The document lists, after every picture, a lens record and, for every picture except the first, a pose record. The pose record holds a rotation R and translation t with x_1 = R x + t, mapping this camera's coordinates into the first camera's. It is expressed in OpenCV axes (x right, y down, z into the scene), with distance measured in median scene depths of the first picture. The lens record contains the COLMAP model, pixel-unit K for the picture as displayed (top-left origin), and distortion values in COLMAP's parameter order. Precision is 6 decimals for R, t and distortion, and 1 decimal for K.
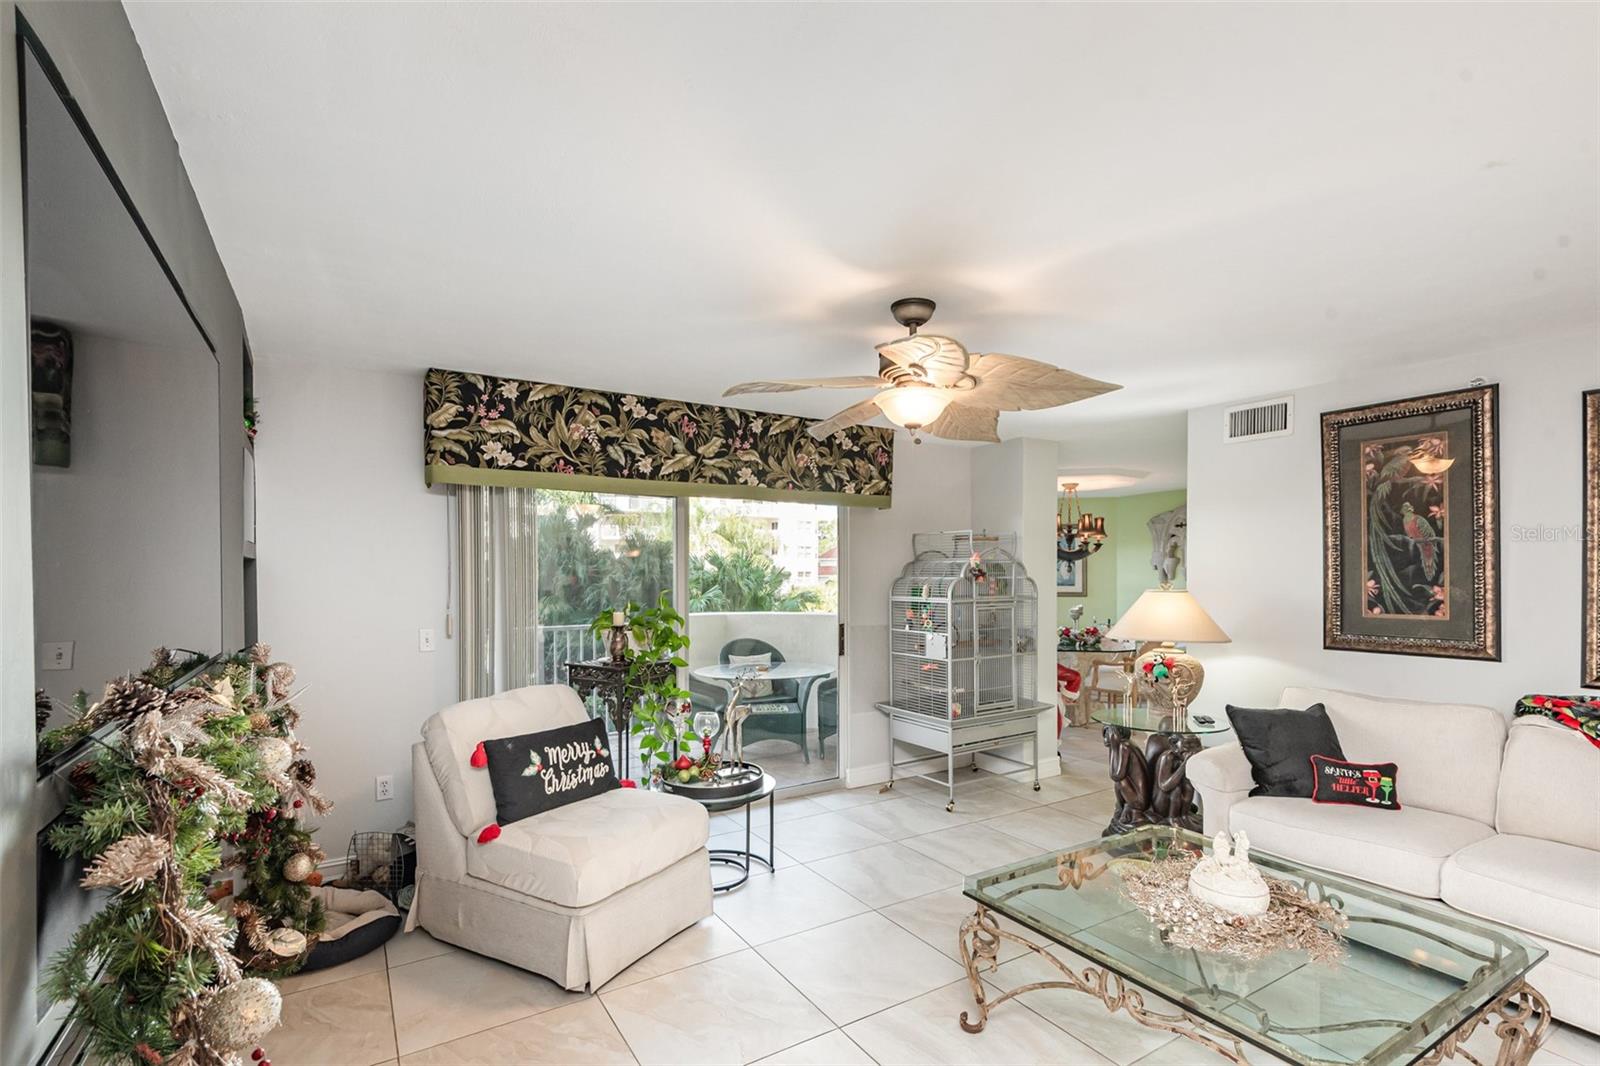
lens RADIAL K [[726.0, 0, 769.0], [0, 726.0, 585.5], [0, 0, 1]] dist [0.012322, -0.004153]
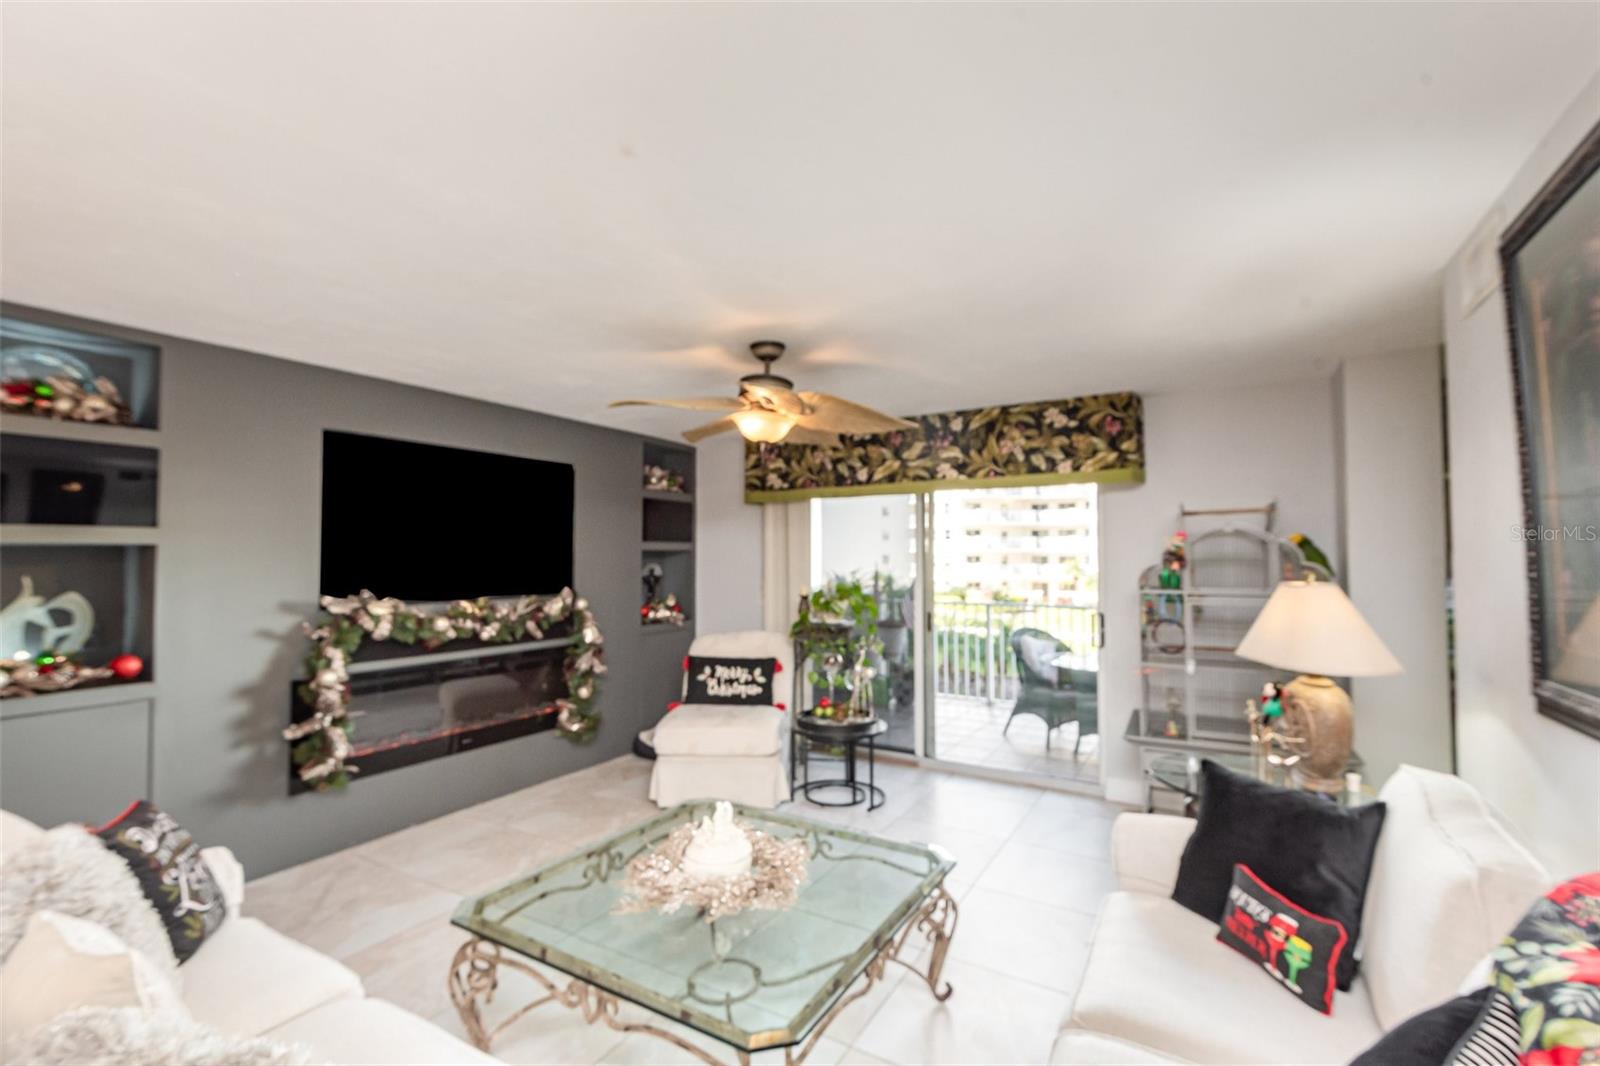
lens RADIAL K [[677.9, 0, 801.8], [0, 677.9, 529.2], [0, 0, 1]] dist [0.001604, 0.000185]
pose [[0.464736, -0.038274, -0.884622, 0.898581], [-0.014346, 0.998609, -0.050742, -0.005183], [0.885333, 0.036272, 0.463540, 0.366643]]
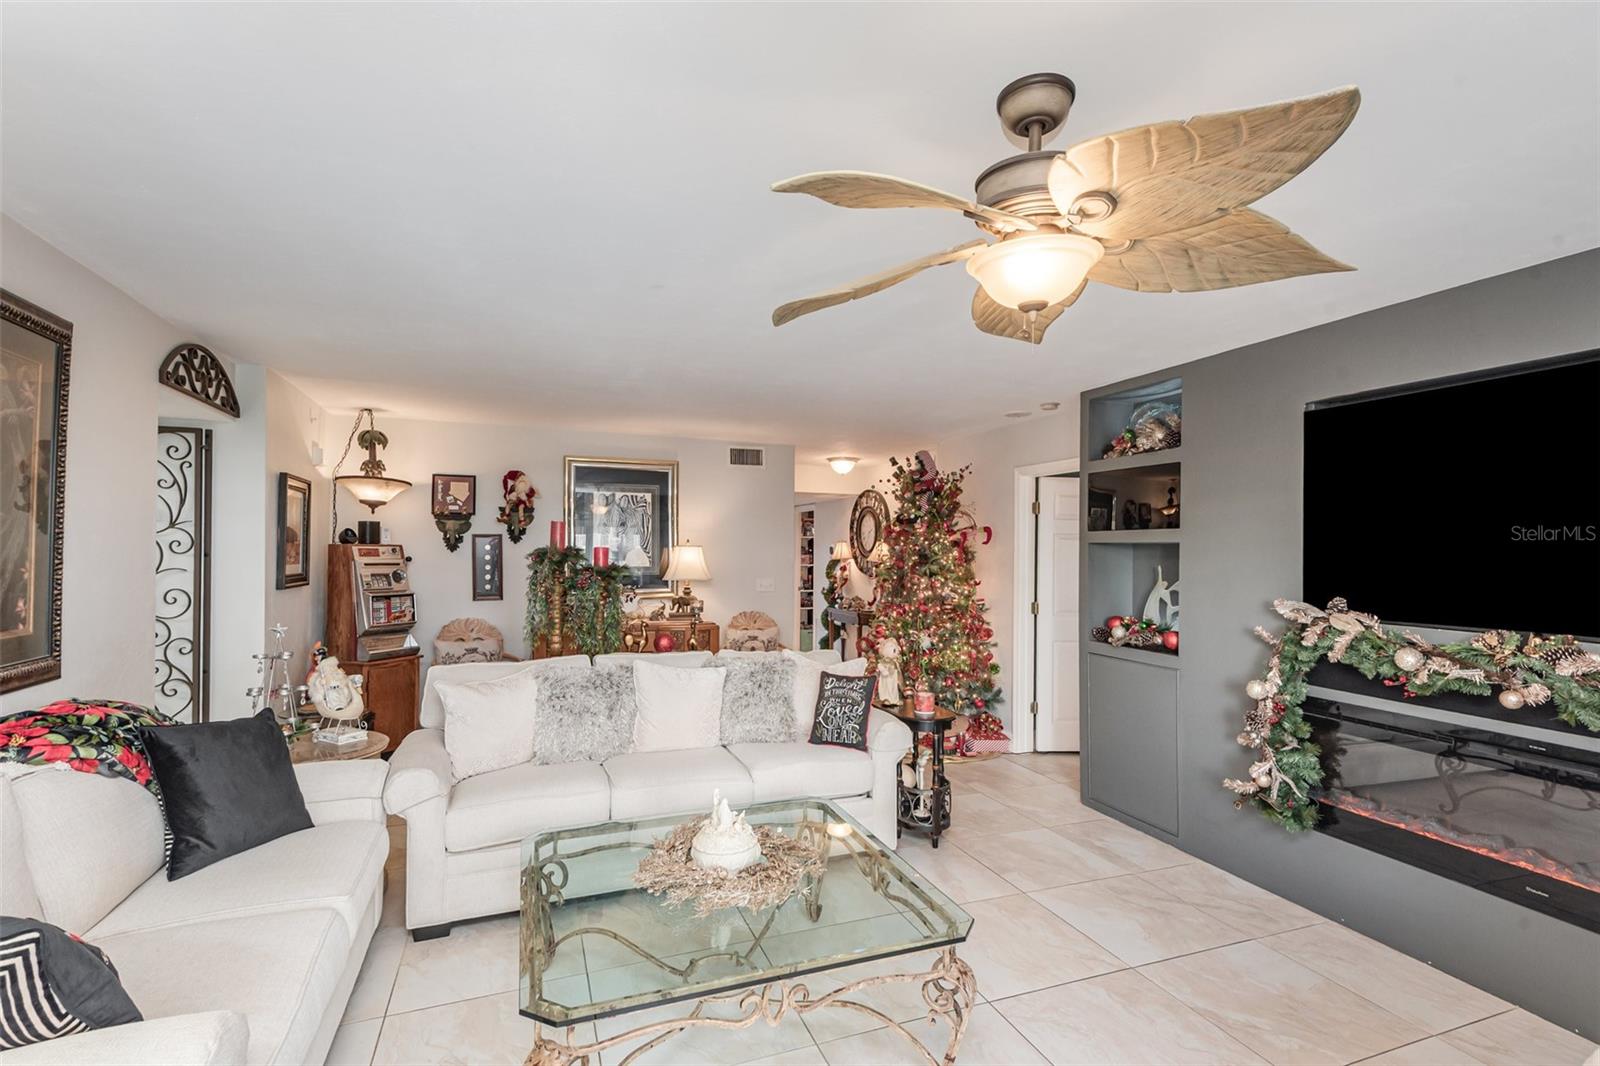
lens RADIAL K [[726.0, 0, 798.6], [0, 726.0, 538.0], [0, 0, 1]] dist [0.012322, -0.004153]
pose [[-0.984763, -0.004349, 0.173848, 0.201055], [-0.003964, 0.999989, 0.002558, -0.023508], [-0.173857, 0.001830, -0.984769, 1.158761]]
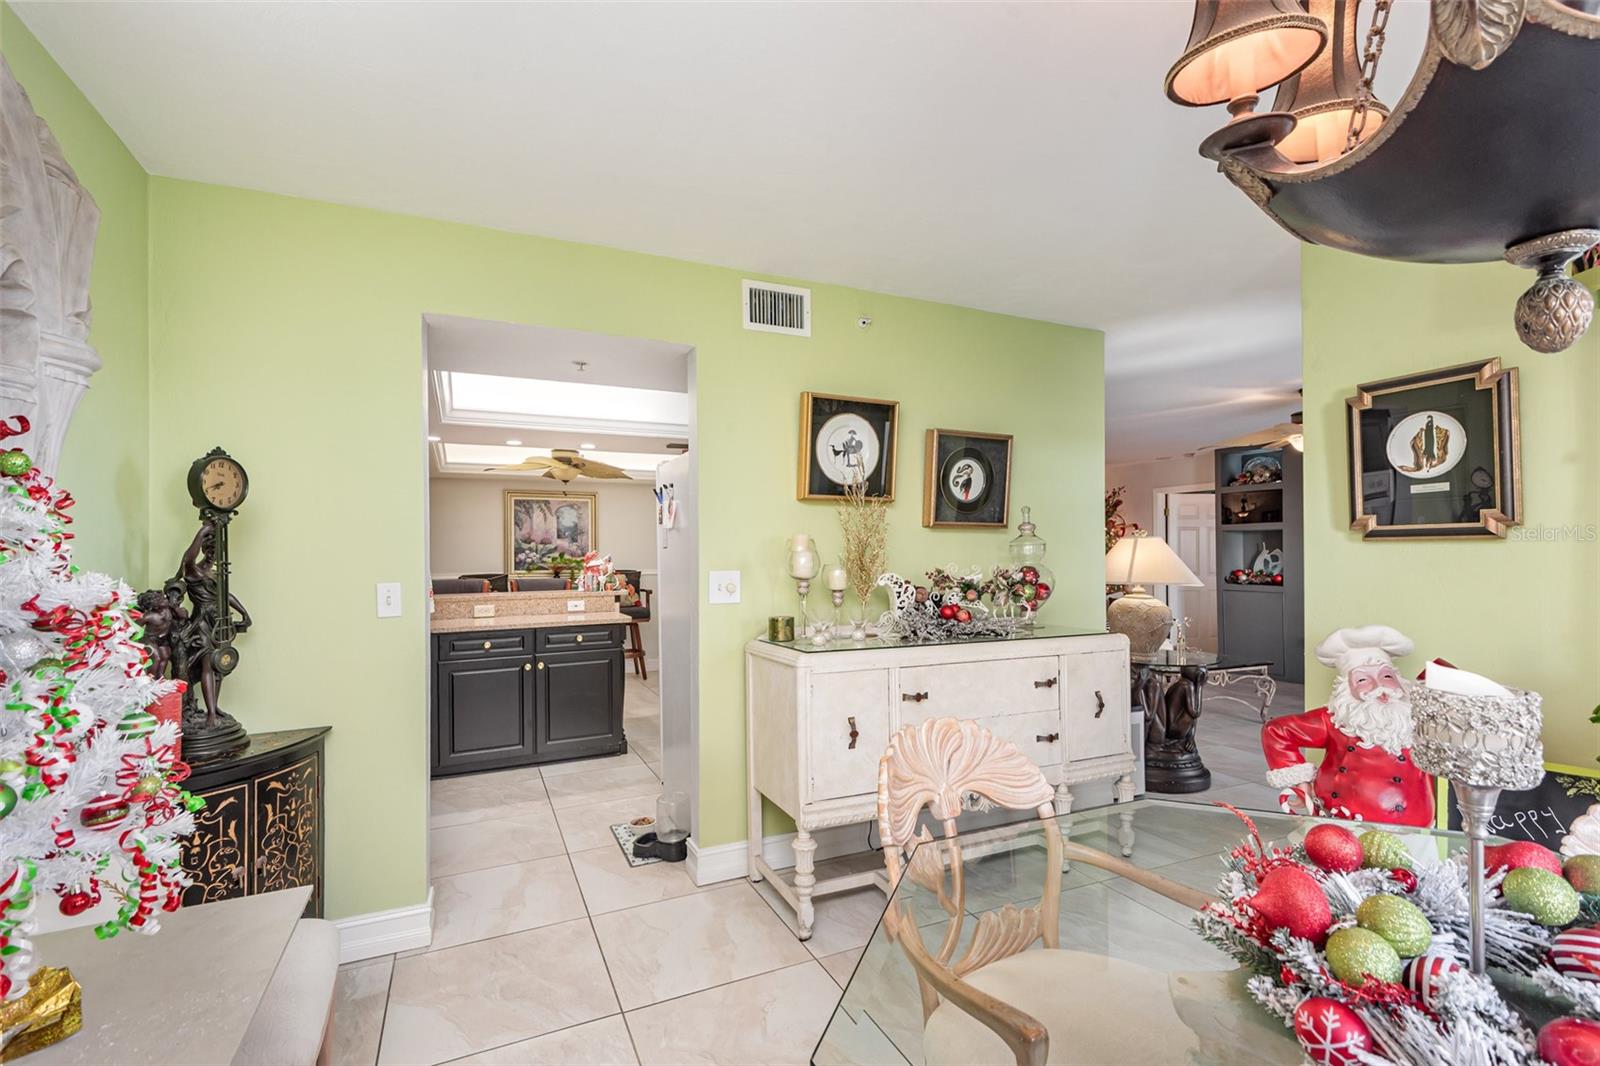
lens RADIAL K [[726.0, 0, 800.6], [0, 726.0, 539.8], [0, 0, 1]] dist [0.012322, -0.004153]
pose [[-0.995568, 0.006394, 0.093831, 1.004235], [0.006240, 0.999979, -0.001932, 0.008132], [-0.093841, -0.001338, -0.995586, 2.222511]]
